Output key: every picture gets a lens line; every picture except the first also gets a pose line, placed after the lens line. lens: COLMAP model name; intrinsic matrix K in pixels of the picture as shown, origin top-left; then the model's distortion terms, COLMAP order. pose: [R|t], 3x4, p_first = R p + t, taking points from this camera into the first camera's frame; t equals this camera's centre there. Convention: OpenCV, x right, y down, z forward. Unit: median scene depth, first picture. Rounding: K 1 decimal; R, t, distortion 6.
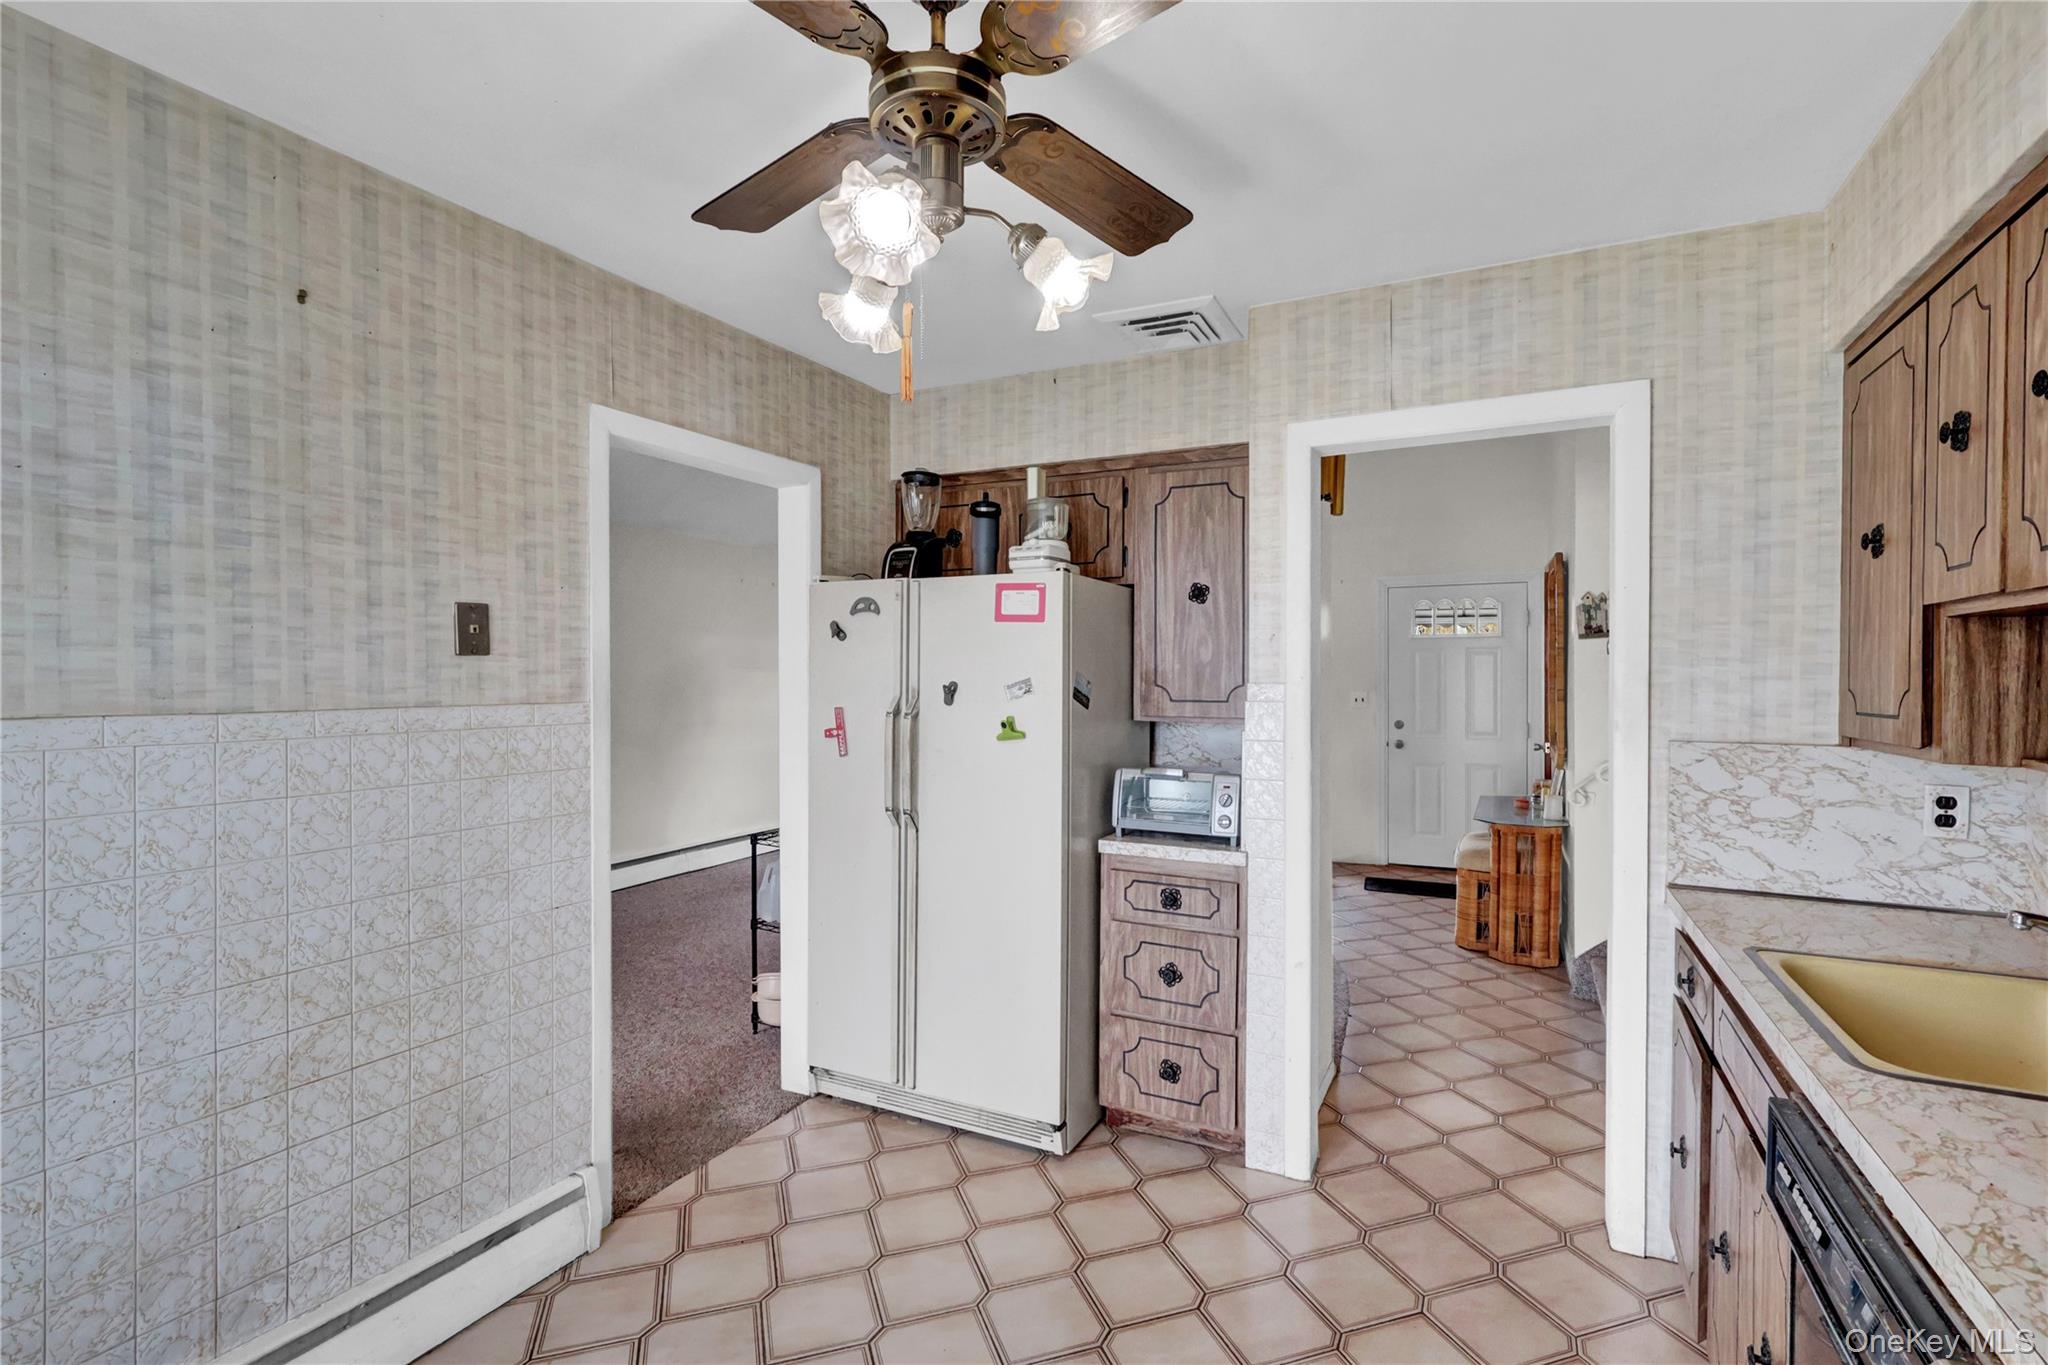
lens RADIAL K [[946.7, 0, 1017.8], [0, 946.7, 682.9], [0, 0, 1]] dist [-0.004660, 0.001577]
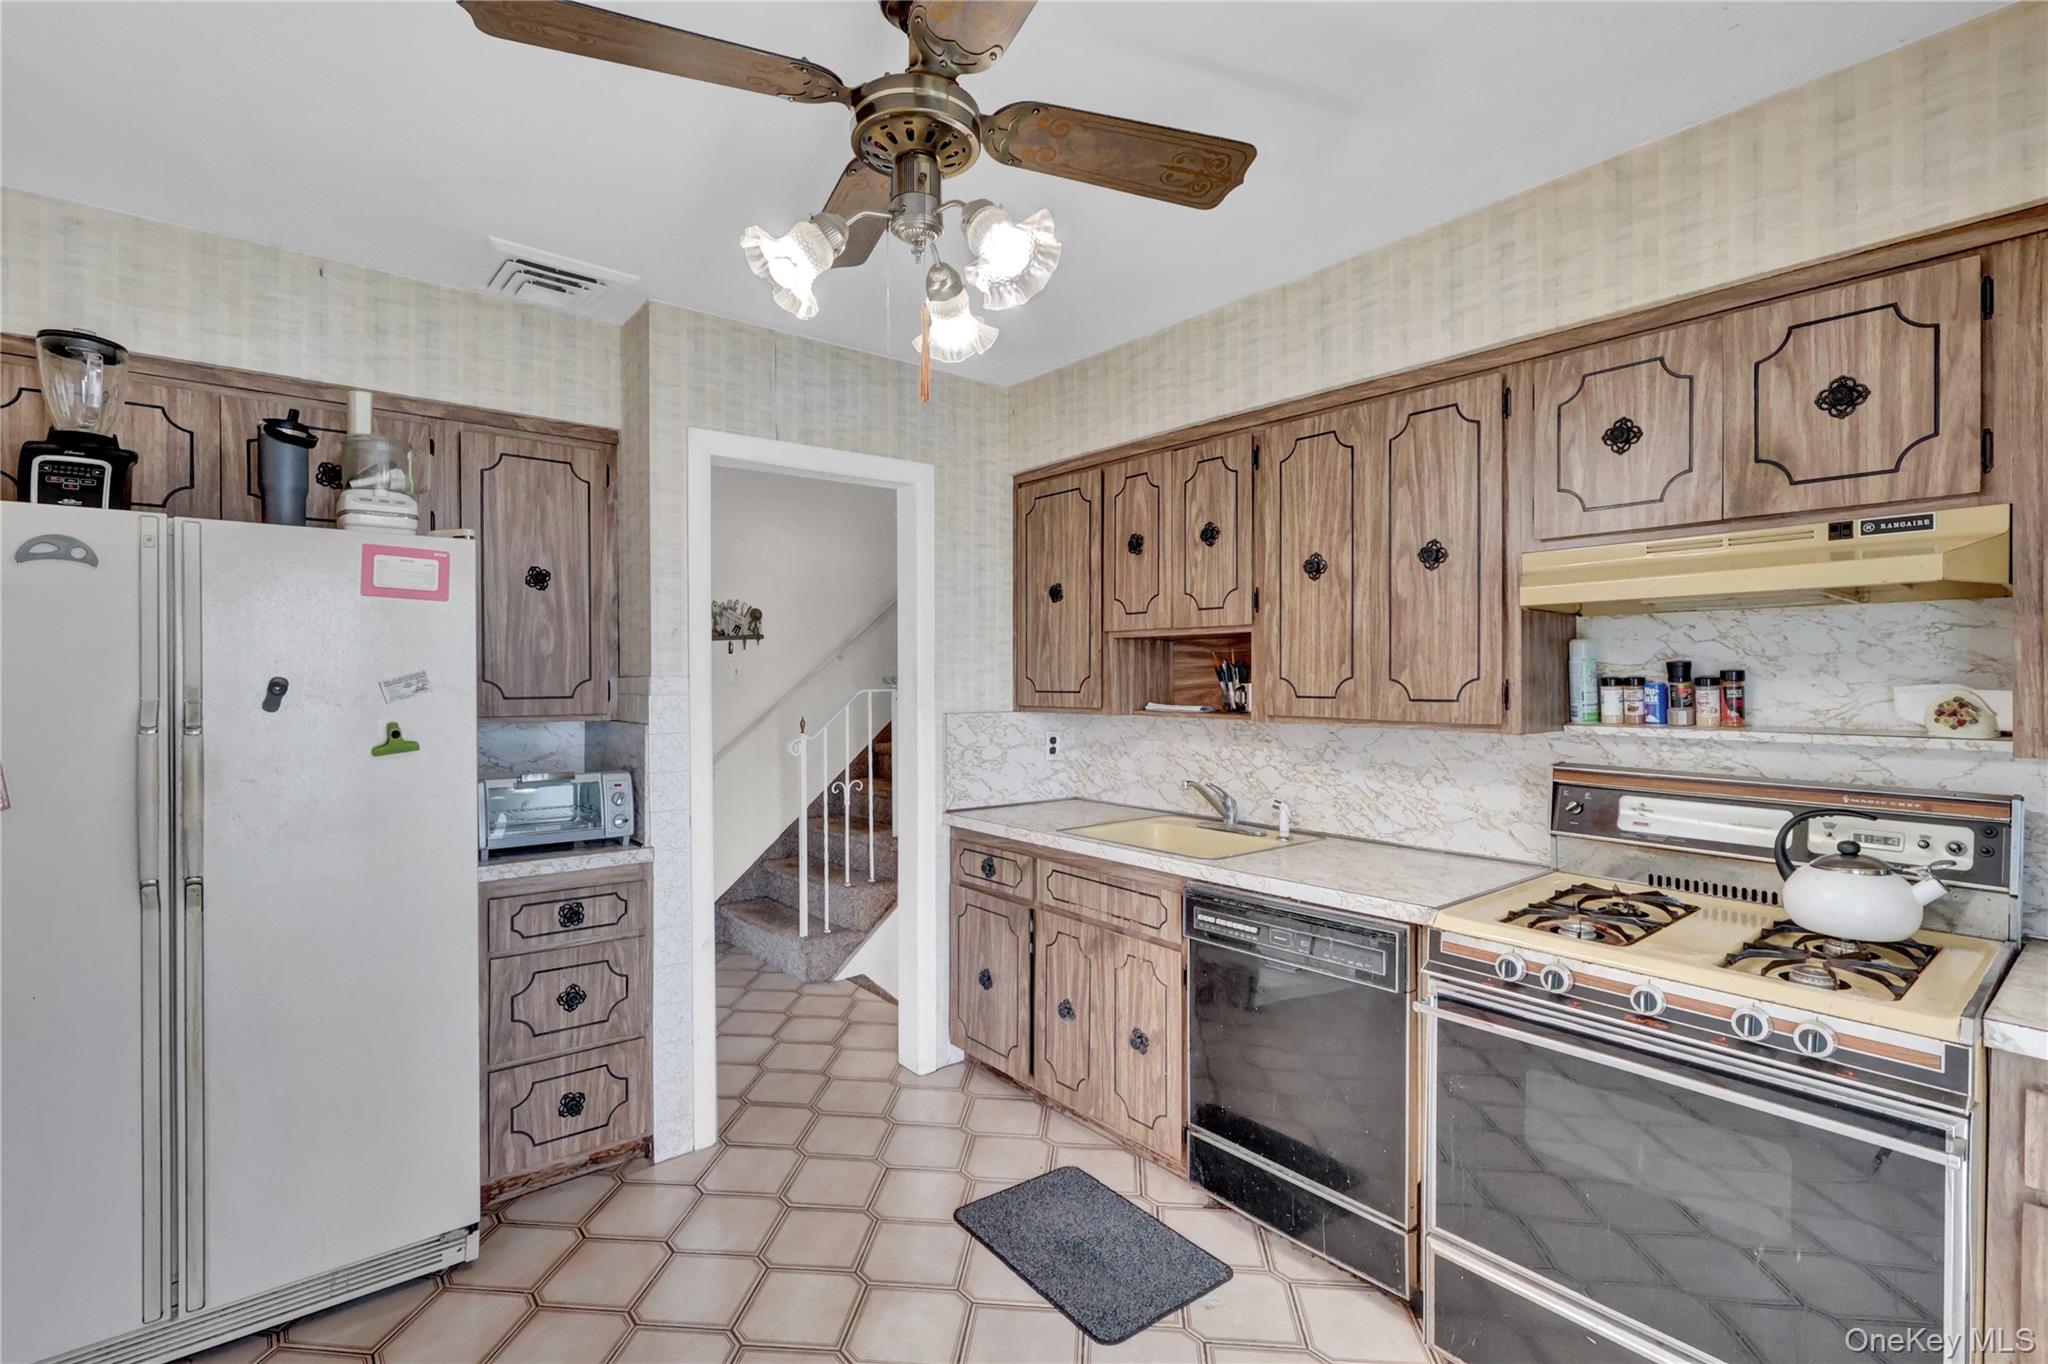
lens RADIAL K [[946.7, 0, 1021.1], [0, 946.7, 682.1], [0, 0, 1]] dist [-0.004660, 0.001577]
pose [[0.403403, -0.009220, 0.914976, -0.495438], [0.009863, 0.999935, 0.005728, 0.003795], [-0.914969, 0.006714, 0.403467, 0.237134]]
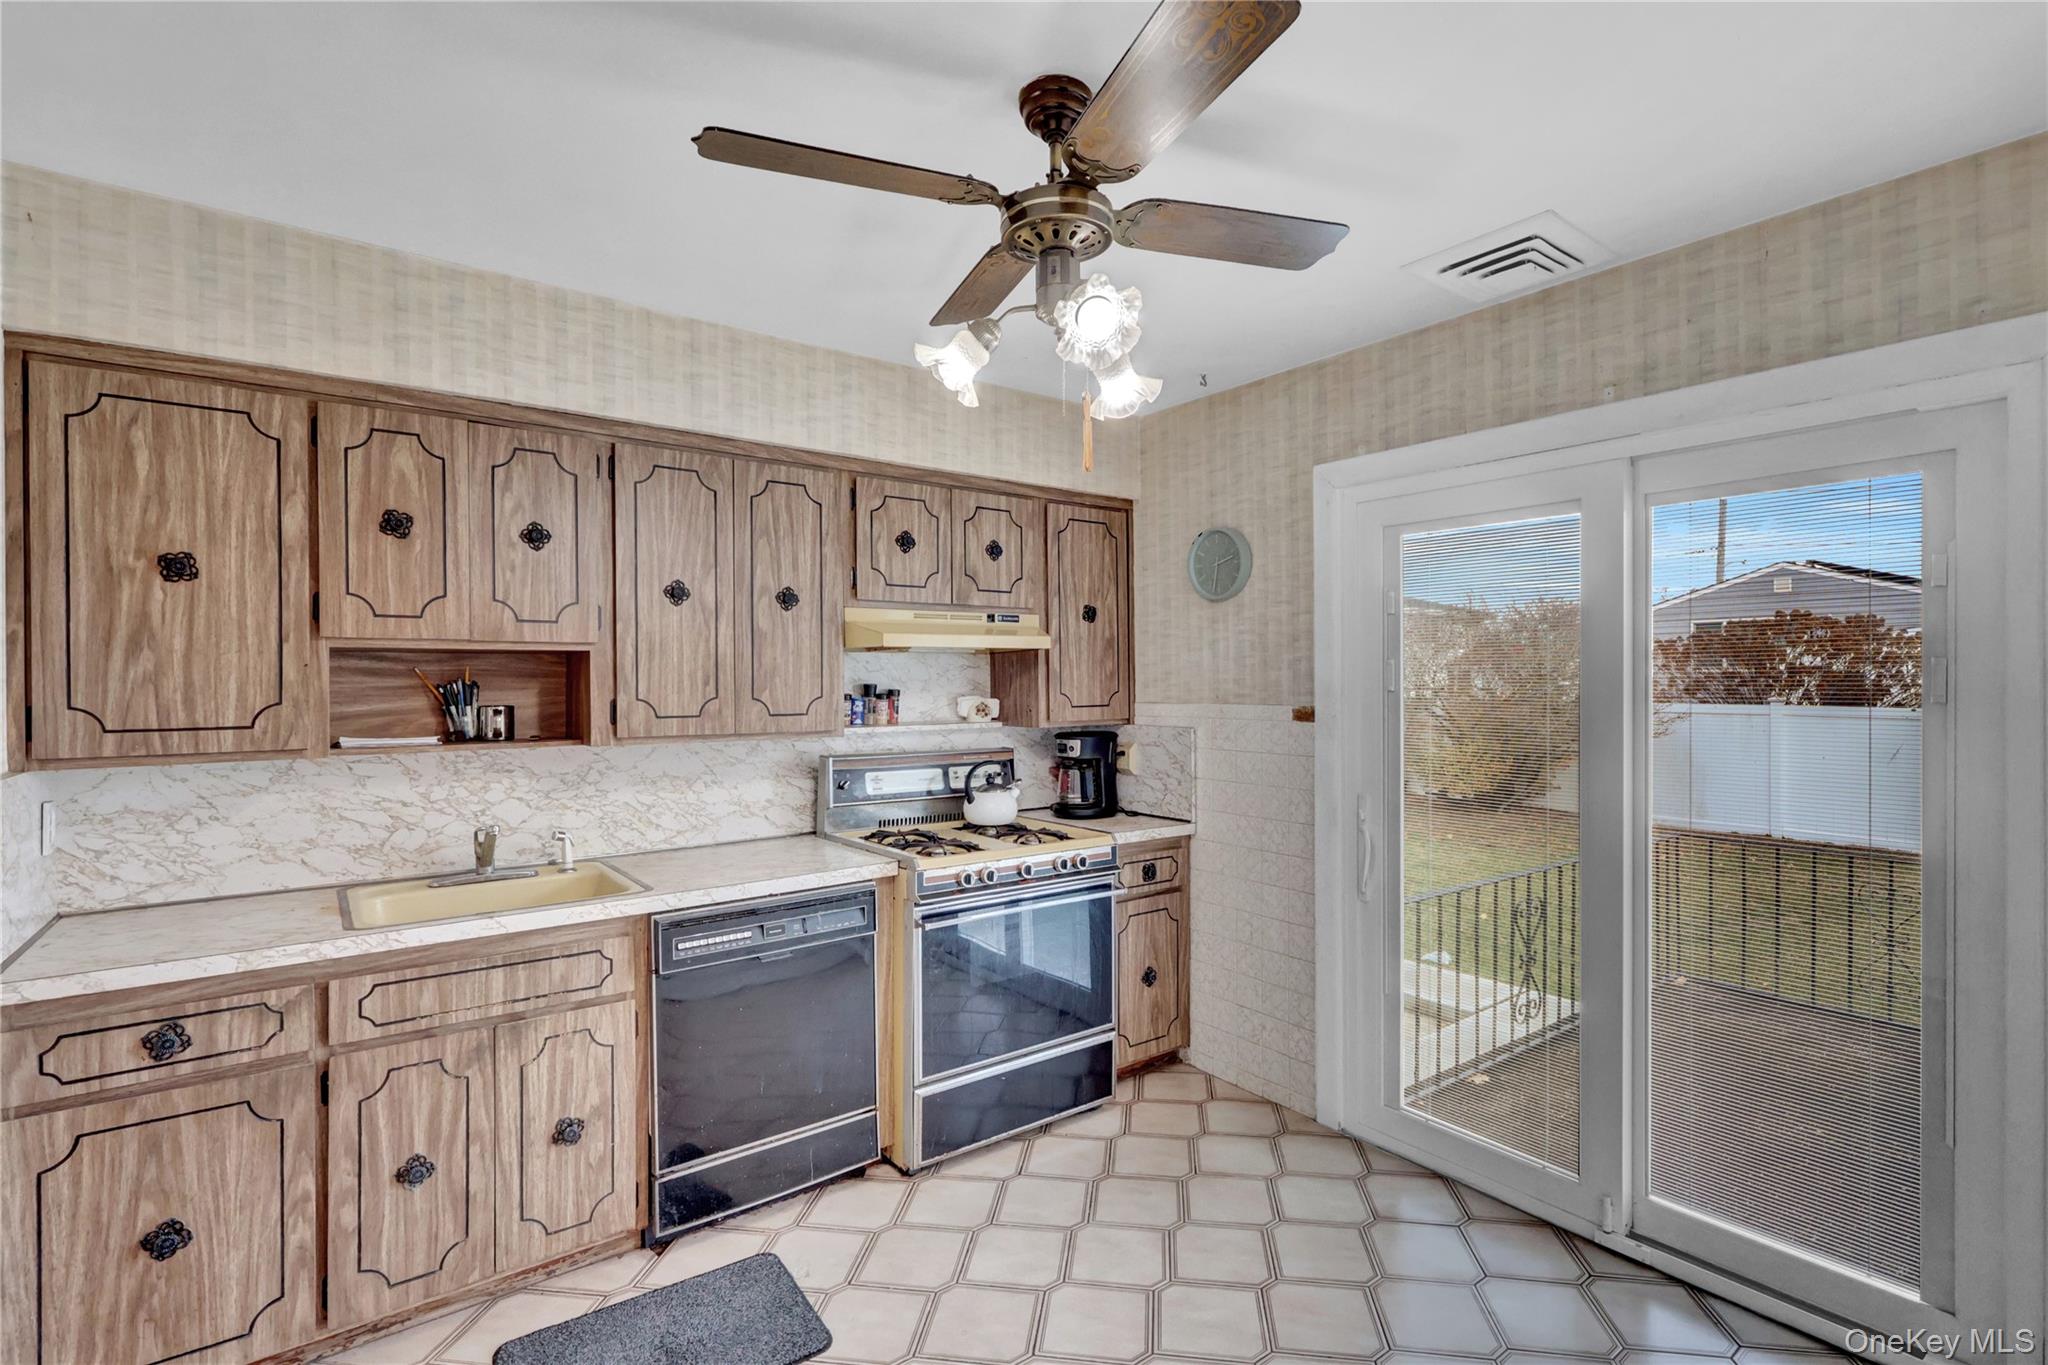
lens RADIAL K [[946.7, 0, 1026.3], [0, 946.7, 683.8], [0, 0, 1]] dist [-0.004660, 0.001577]
pose [[-0.898904, 0.001701, 0.438141, -0.288176], [0.007181, 0.999915, 0.010852, -0.014803], [-0.438086, 0.012902, -0.898841, 1.042775]]
